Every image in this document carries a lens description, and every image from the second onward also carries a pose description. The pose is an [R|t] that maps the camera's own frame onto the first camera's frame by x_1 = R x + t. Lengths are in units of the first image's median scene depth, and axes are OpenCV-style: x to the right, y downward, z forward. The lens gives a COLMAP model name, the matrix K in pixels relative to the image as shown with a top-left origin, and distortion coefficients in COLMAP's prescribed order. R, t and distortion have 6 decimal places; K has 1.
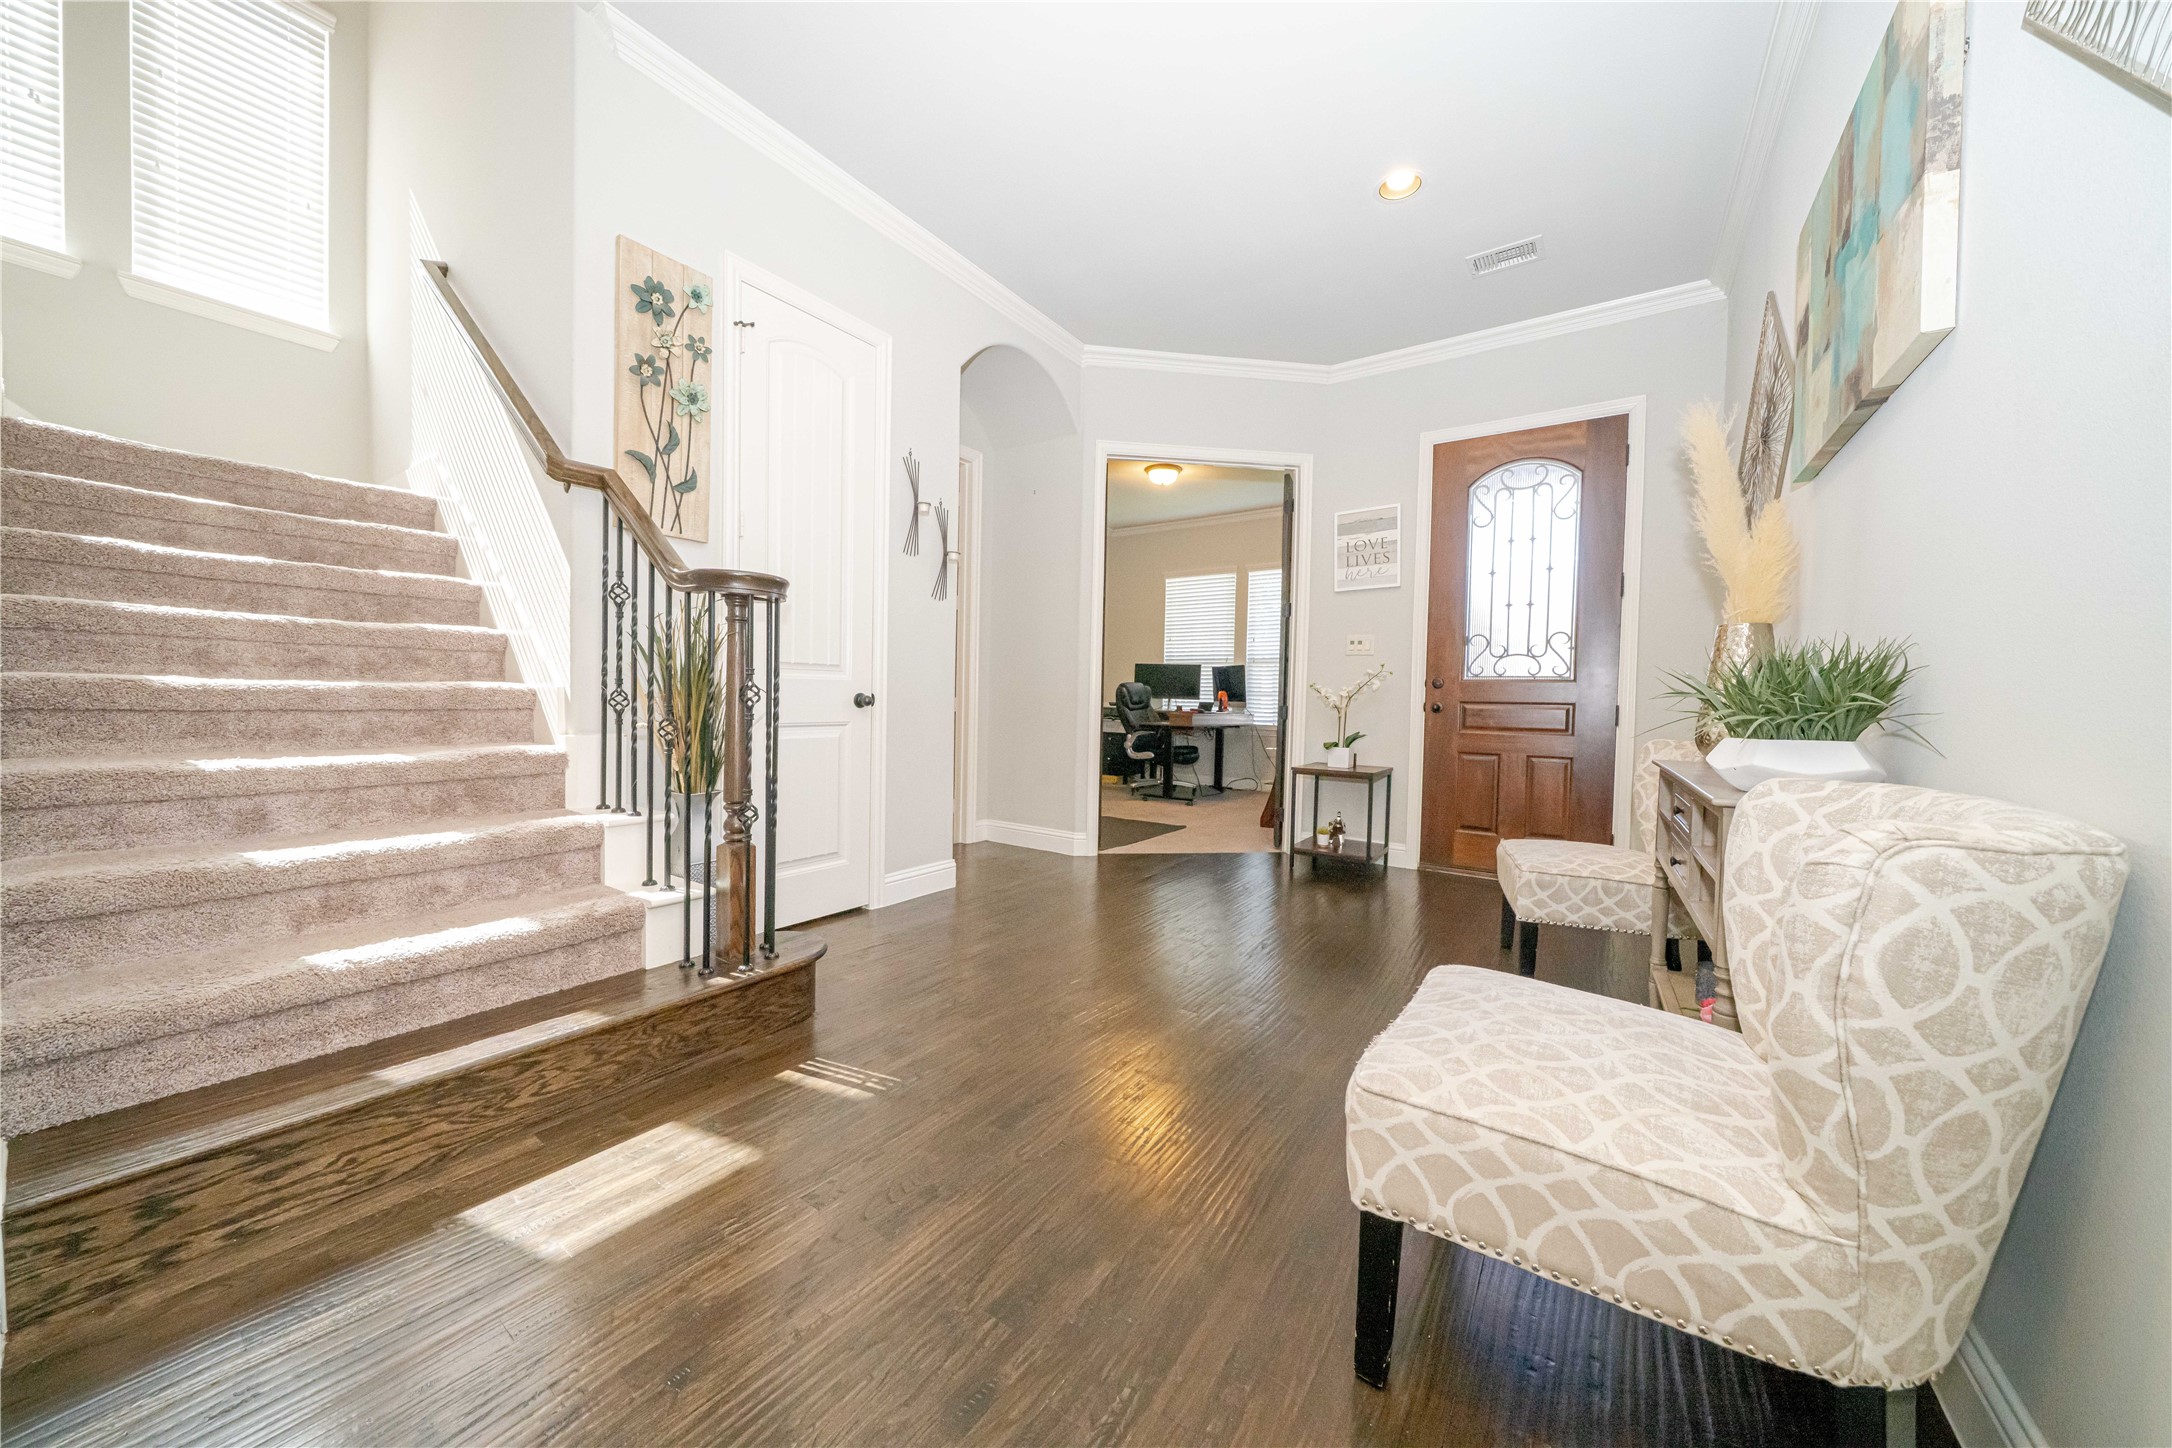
lens RADIAL K [[738.6, 0, 1062.9], [0, 738.6, 712.3], [0, 0, 1]] dist [-0.005740, 0.000303]
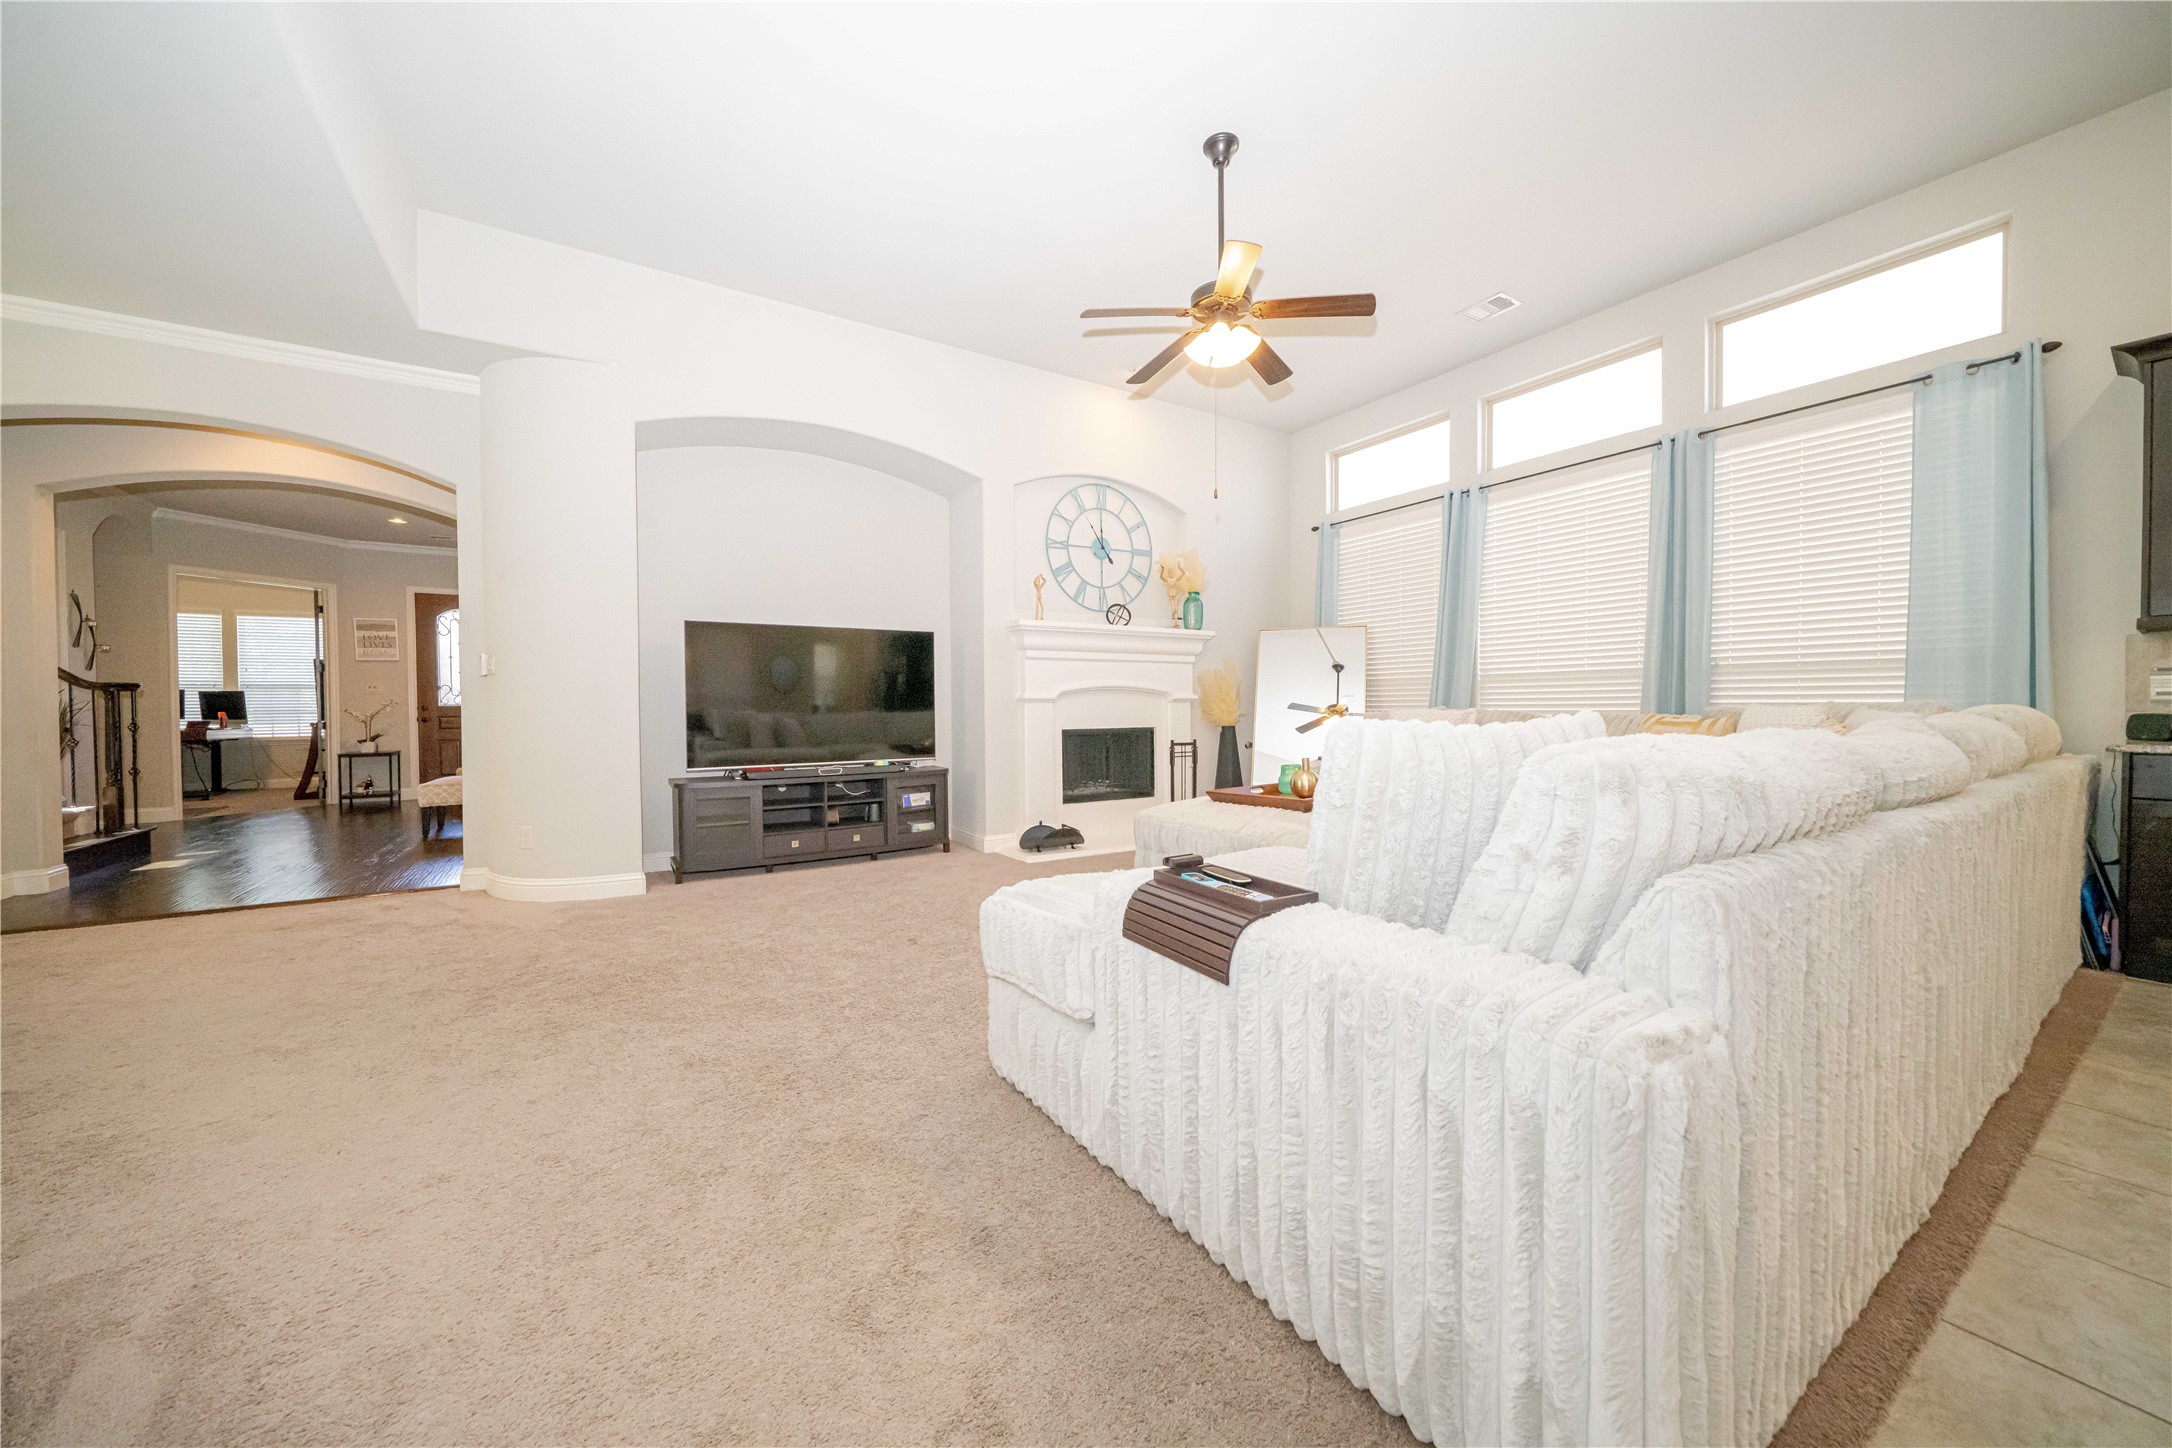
lens RADIAL K [[738.6, 0, 1077.0], [0, 738.6, 725.1], [0, 0, 1]] dist [-0.005740, 0.000303]
pose [[0.385376, -0.049077, 0.921454, -0.603486], [0.041932, 0.998485, 0.035643, 0.011008], [-0.921807, 0.024902, 0.386850, -1.297016]]
